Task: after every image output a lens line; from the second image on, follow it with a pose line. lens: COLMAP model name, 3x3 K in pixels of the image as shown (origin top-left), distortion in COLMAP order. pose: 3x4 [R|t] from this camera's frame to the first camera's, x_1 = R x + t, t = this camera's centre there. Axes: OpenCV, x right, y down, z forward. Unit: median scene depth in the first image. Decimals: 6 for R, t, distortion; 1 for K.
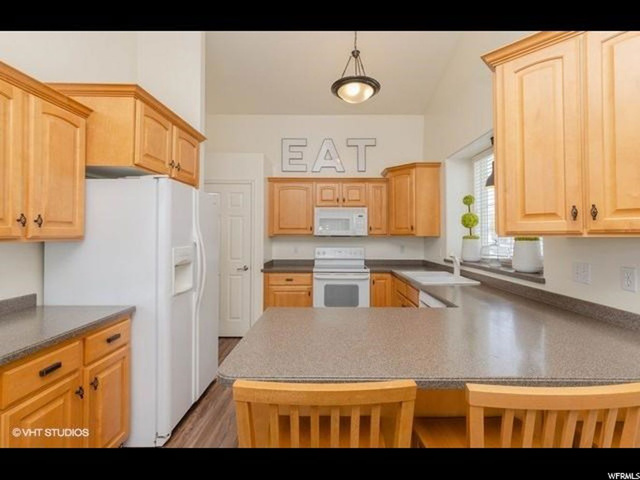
lens RADIAL K [[296.9, 0, 326.7], [0, 296.9, 231.0], [0, 0, 1]] dist [0.000328, -0.000499]
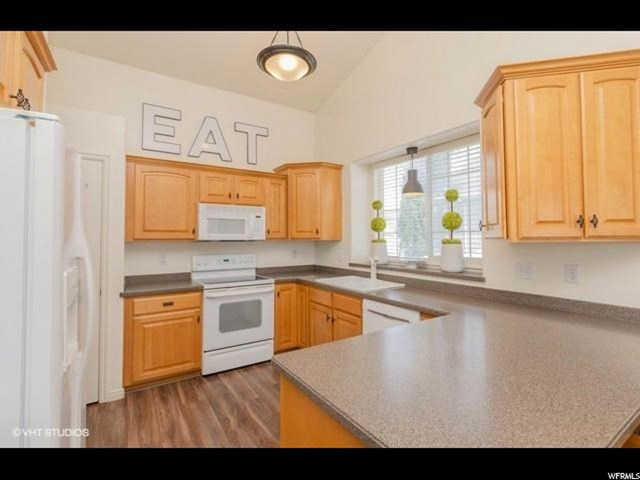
lens RADIAL K [[308.4, 0, 329.4], [0, 308.4, 228.0], [0, 0, 1]] dist [-0.002370, -0.000514]
pose [[0.829318, 0.014000, 0.558601, -0.206931], [-0.003542, 0.999798, -0.019800, -0.001925], [-0.558766, 0.014442, 0.829200, 0.169106]]
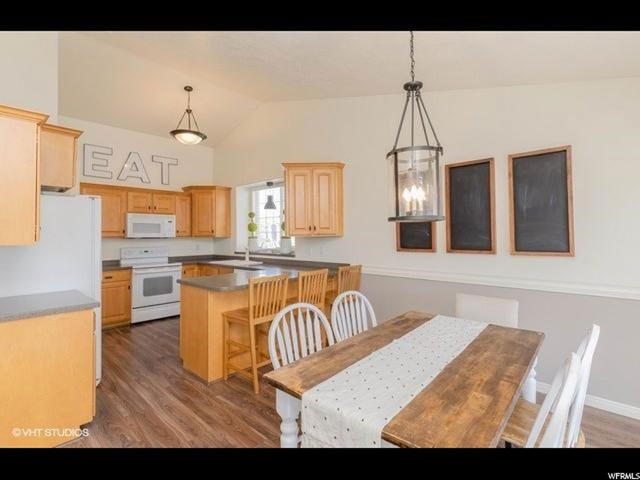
lens RADIAL K [[308.4, 0, 329.4], [0, 308.4, 228.0], [0, 0, 1]] dist [-0.002370, -0.000514]
pose [[0.662899, 0.011214, 0.748625, -0.419908], [-0.001080, 0.999901, -0.014022, -0.006239], [-0.748708, 0.008487, 0.662846, -0.371477]]
